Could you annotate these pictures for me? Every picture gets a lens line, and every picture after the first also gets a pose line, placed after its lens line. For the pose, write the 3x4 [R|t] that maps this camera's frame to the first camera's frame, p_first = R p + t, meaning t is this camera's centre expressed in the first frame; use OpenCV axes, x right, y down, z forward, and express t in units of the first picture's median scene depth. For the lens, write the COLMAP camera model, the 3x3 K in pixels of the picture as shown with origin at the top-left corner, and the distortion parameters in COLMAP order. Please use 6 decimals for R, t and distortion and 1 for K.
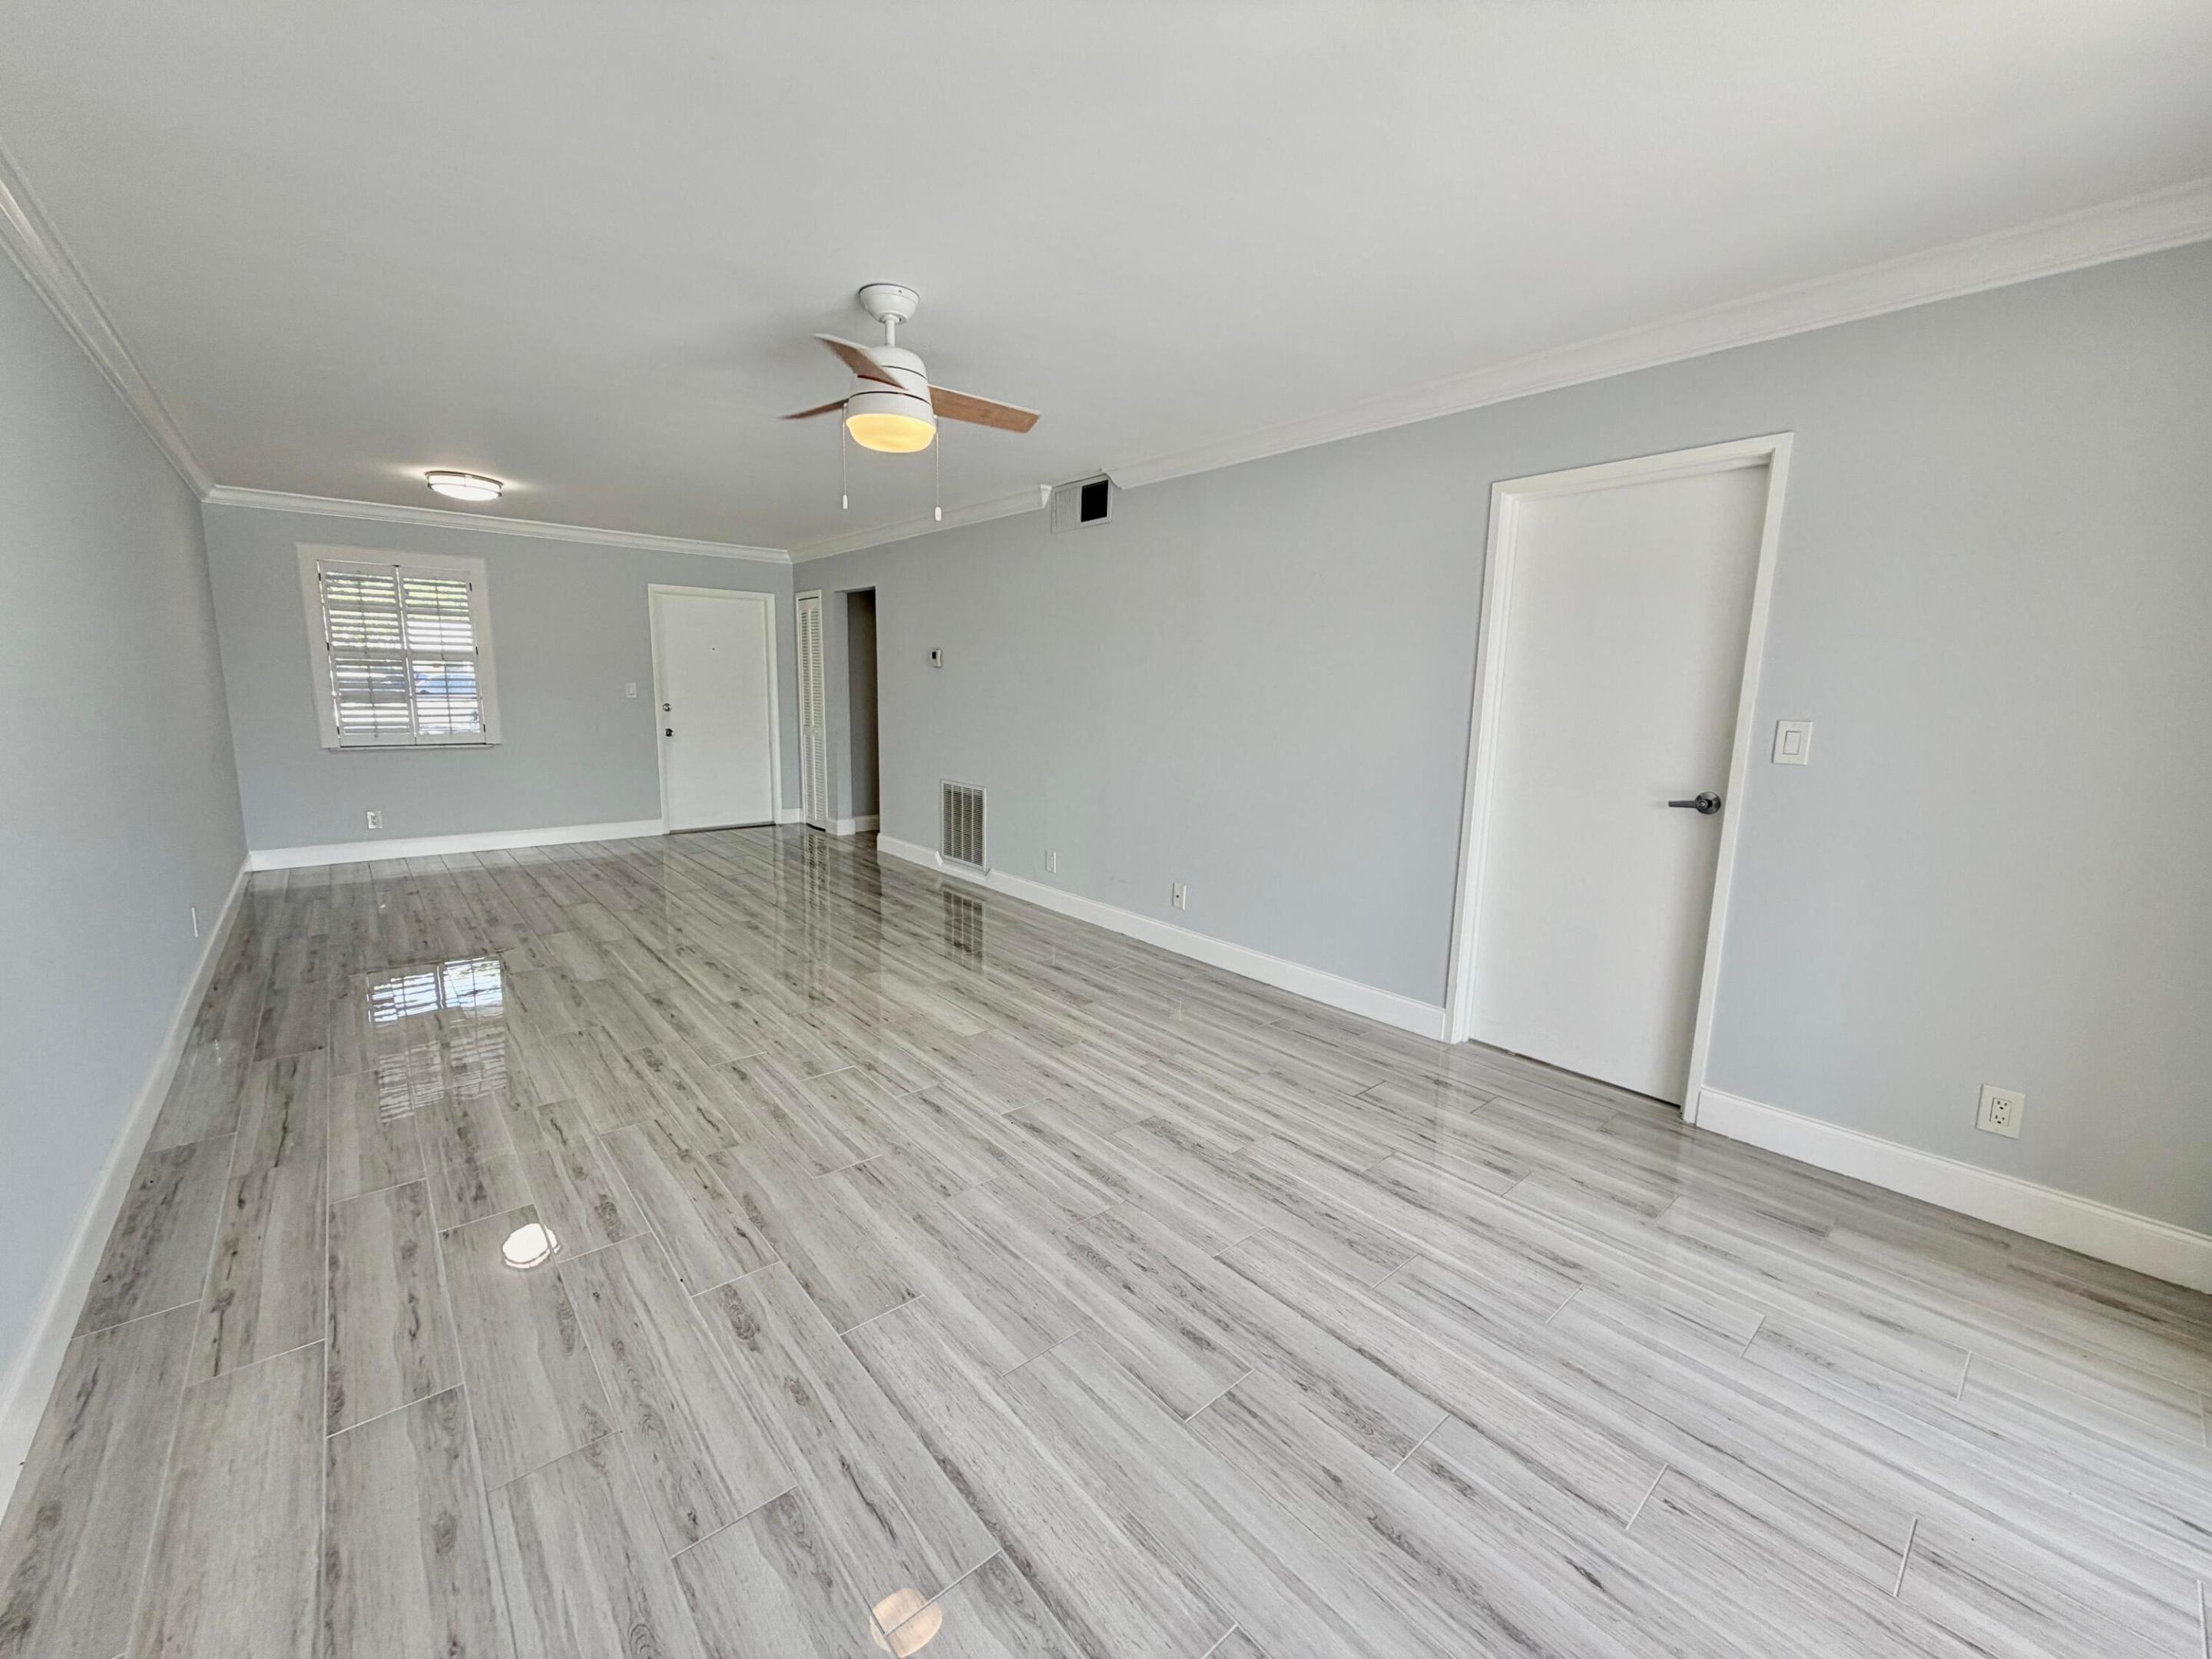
lens RADIAL K [[878.2, 0, 1096.4], [0, 878.2, 827.4], [0, 0, 1]] dist [0.000761, -0.000137]
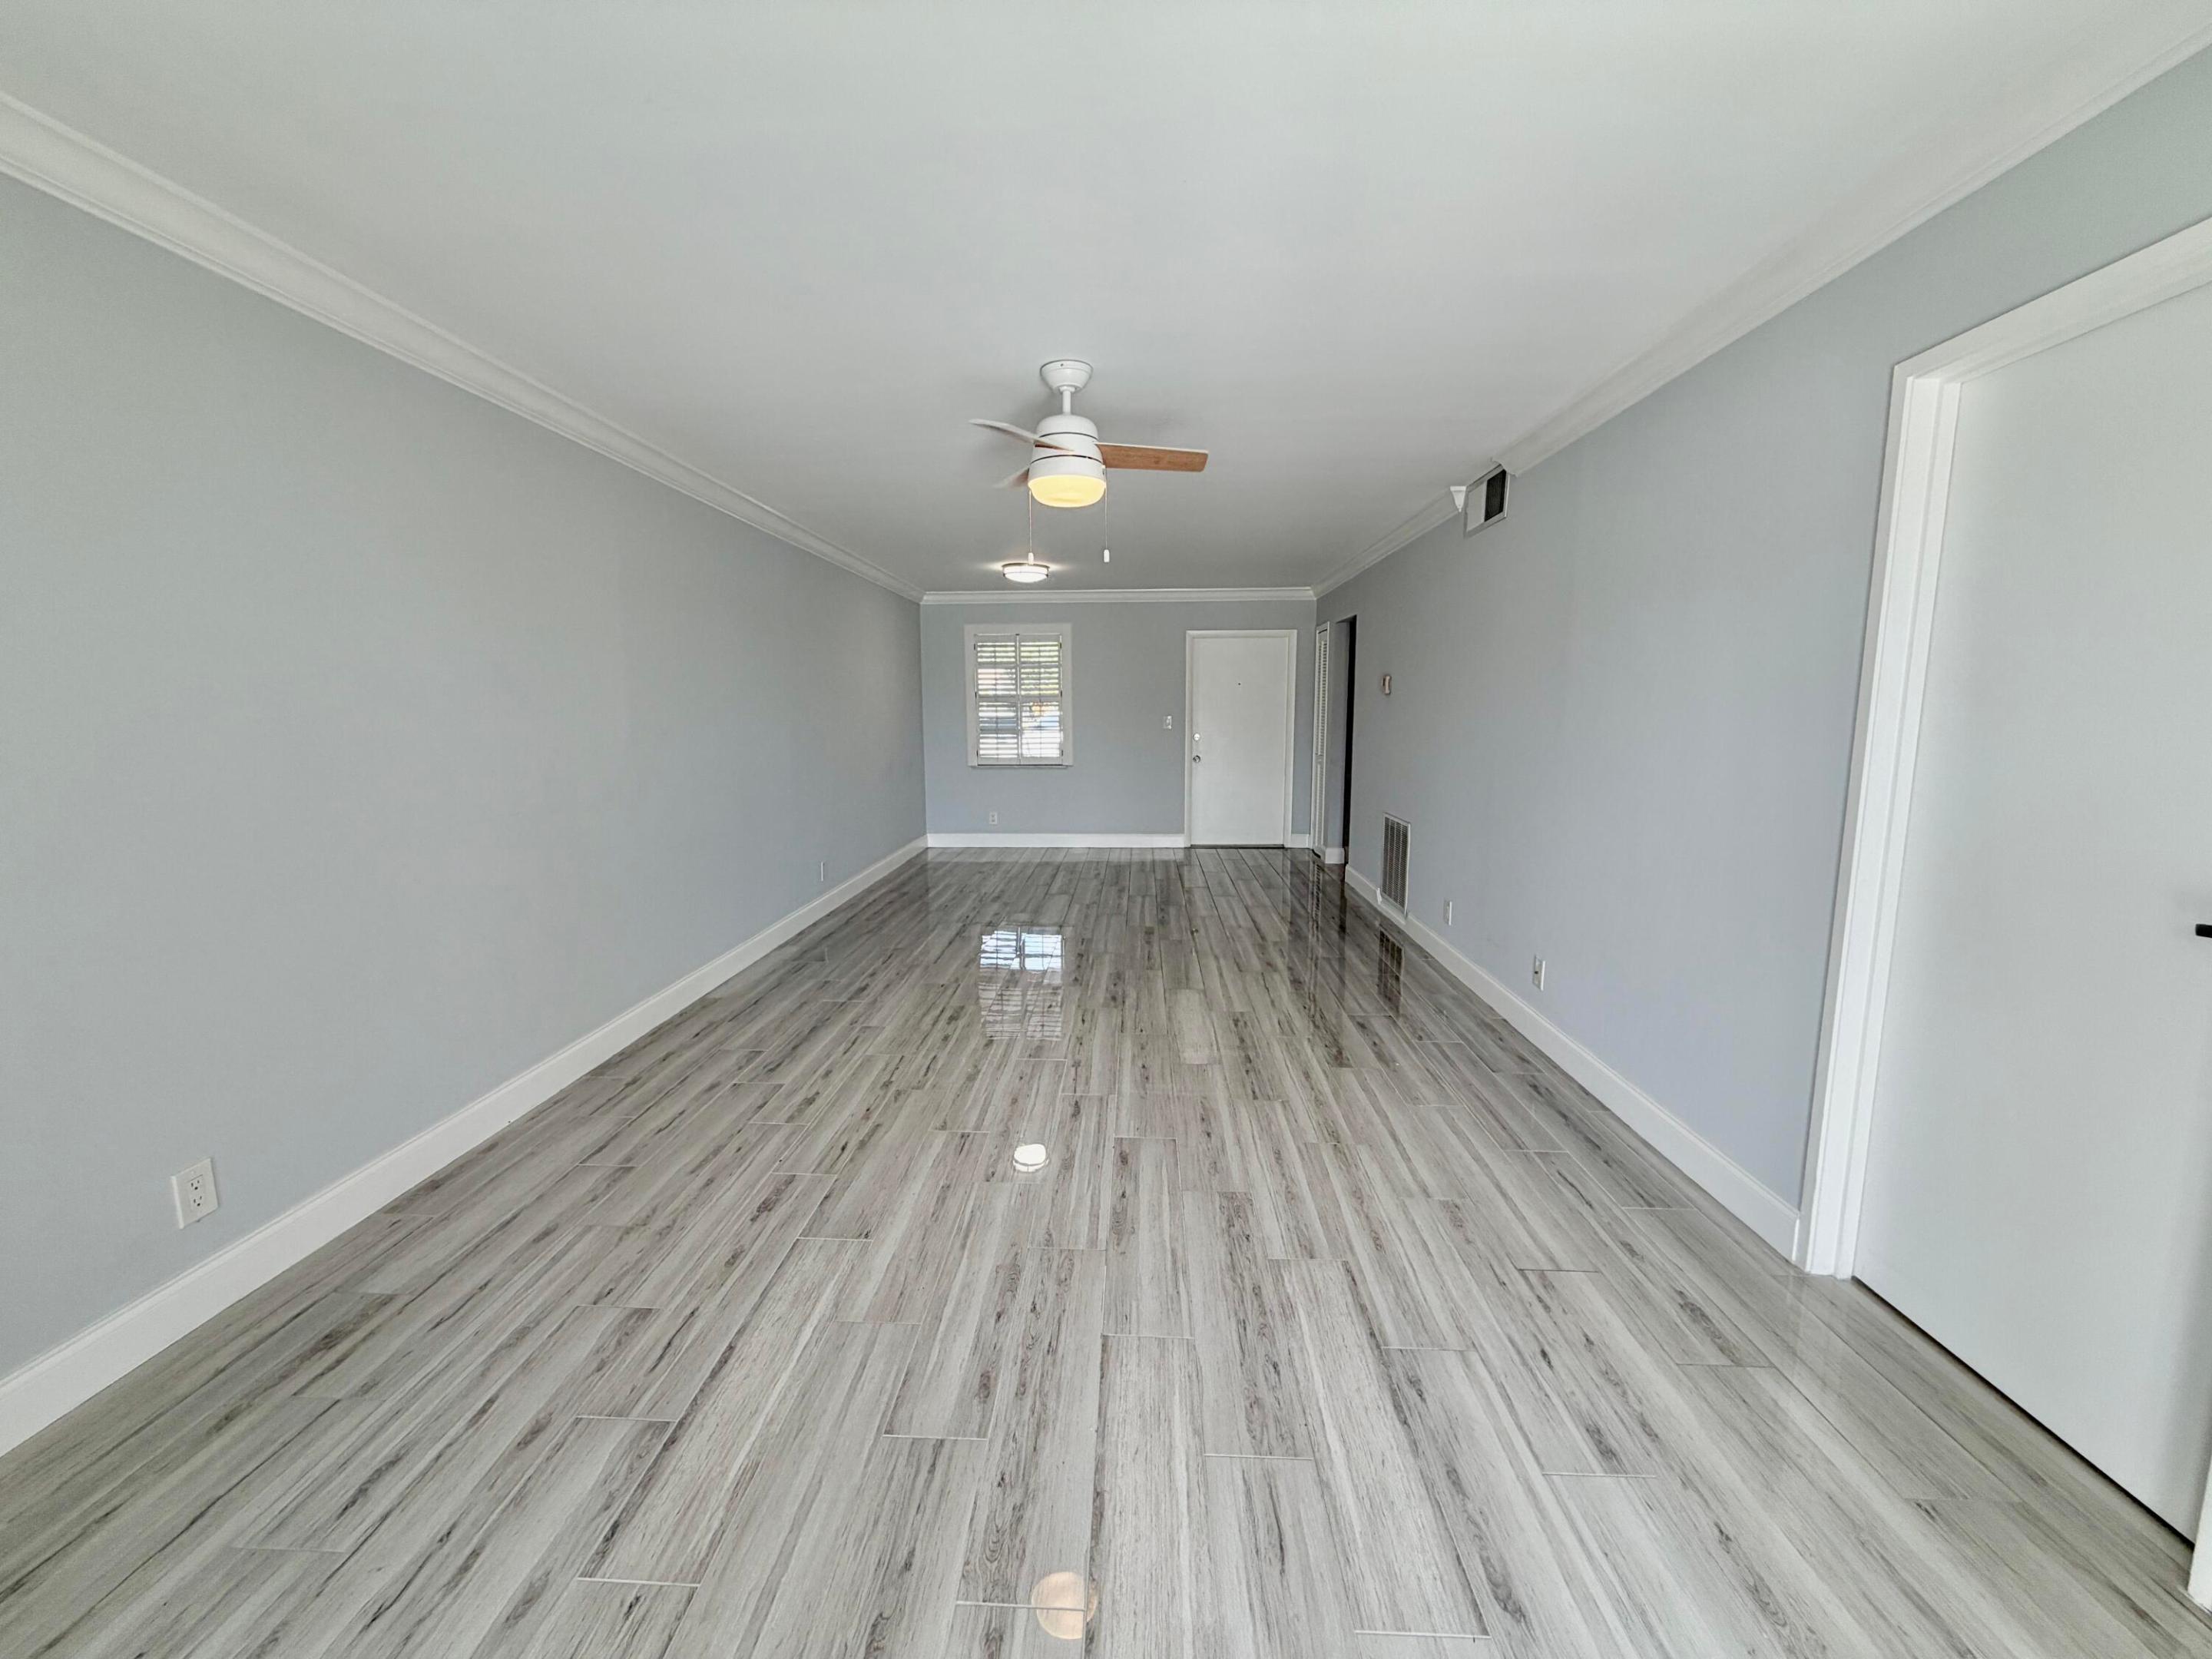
lens RADIAL K [[878.2, 0, 1096.4], [0, 878.2, 827.4], [0, 0, 1]] dist [0.000761, -0.000137]
pose [[0.726298, 0.068627, -0.683946, 0.598423], [-0.091043, 0.995842, 0.003242, -0.032317], [0.681324, 0.059914, 0.729525, 0.248024]]
